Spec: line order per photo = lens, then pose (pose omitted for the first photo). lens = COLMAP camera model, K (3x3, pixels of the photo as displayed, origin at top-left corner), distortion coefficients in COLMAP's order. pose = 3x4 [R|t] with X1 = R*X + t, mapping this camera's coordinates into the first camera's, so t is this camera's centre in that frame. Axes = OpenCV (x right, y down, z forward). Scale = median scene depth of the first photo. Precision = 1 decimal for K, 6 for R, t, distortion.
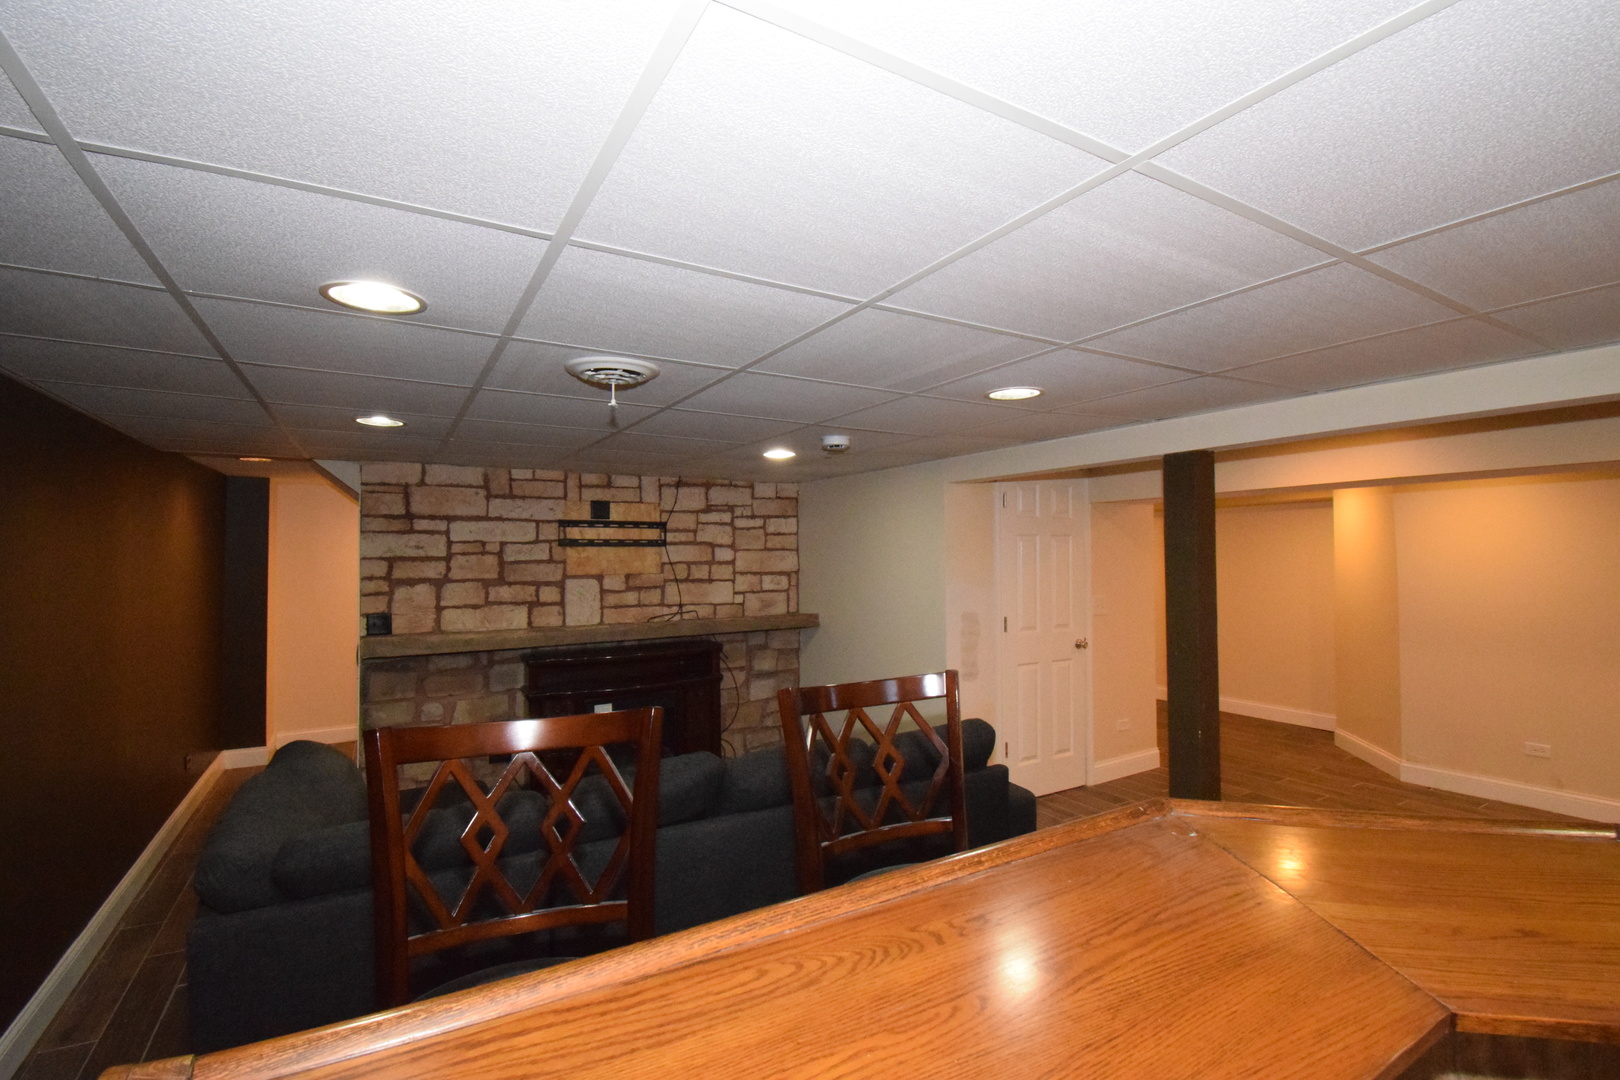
lens RADIAL K [[728.1, 0, 798.6], [0, 728.1, 541.4], [0, 0, 1]] dist [0.002735, 0.000057]
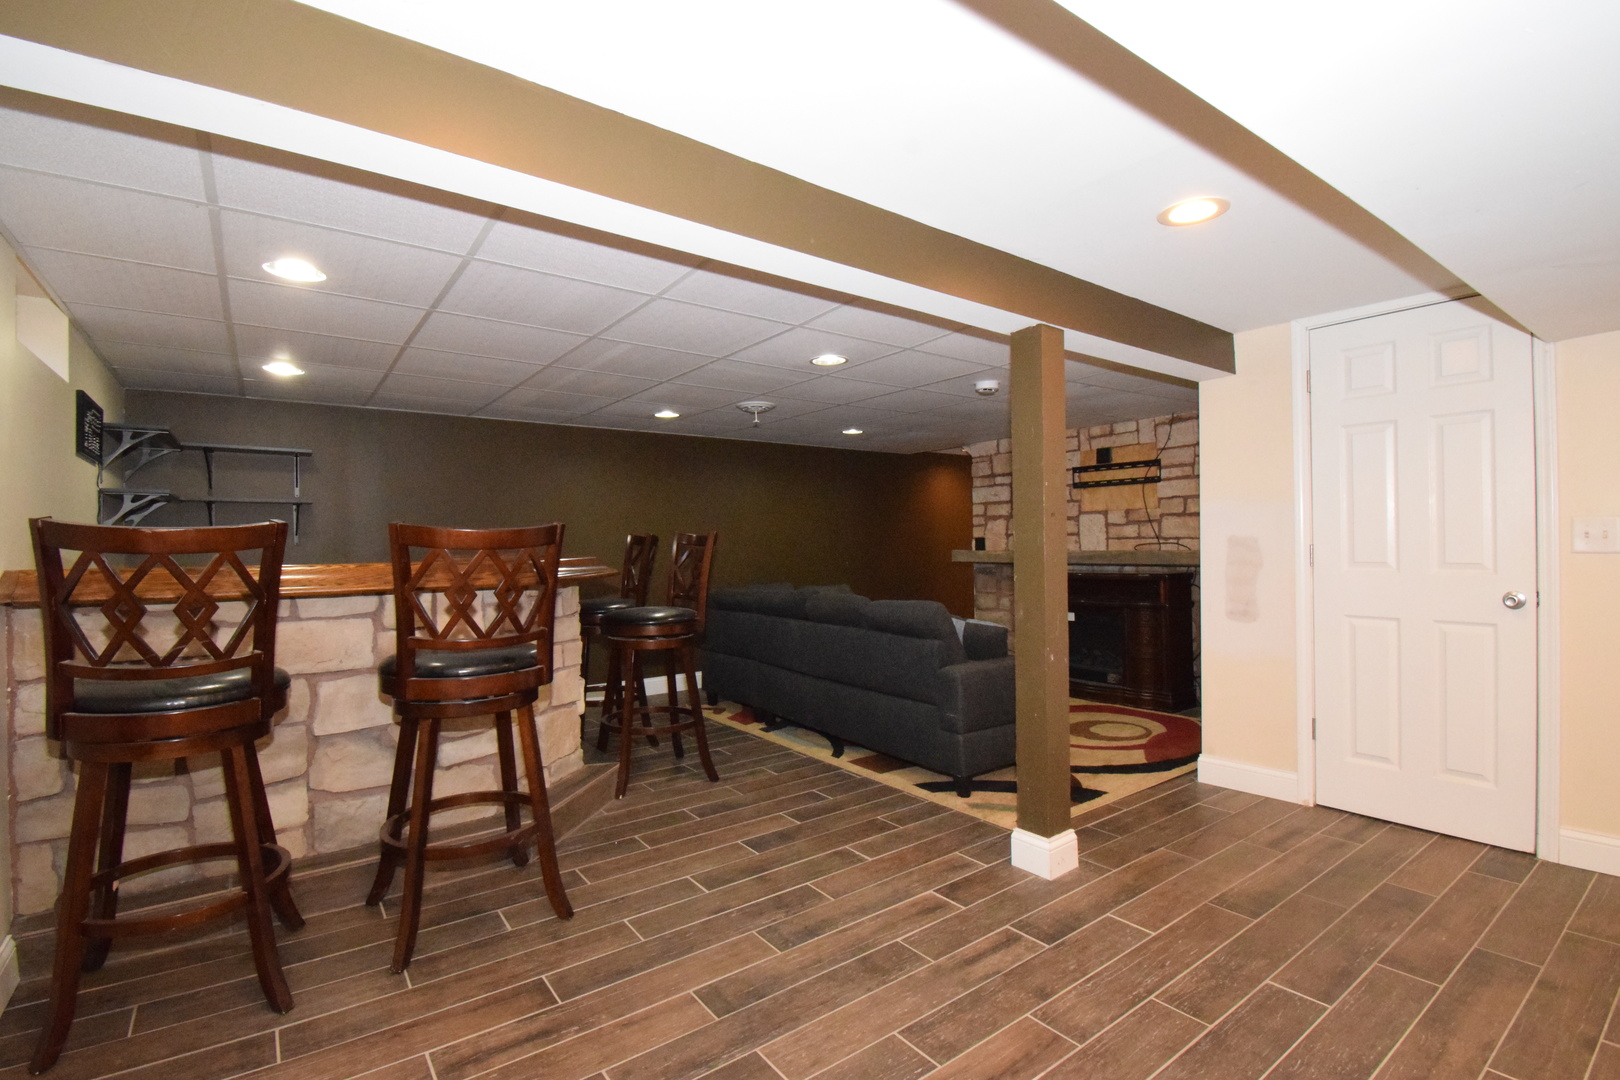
lens RADIAL K [[728.1, 0, 800.1], [0, 728.1, 541.1], [0, 0, 1]] dist [0.002735, 0.000057]
pose [[0.107081, 0.005584, -0.994235, 0.850124], [0.030947, 0.999481, 0.008947, 0.069691], [0.993769, -0.031727, 0.106853, 0.378978]]
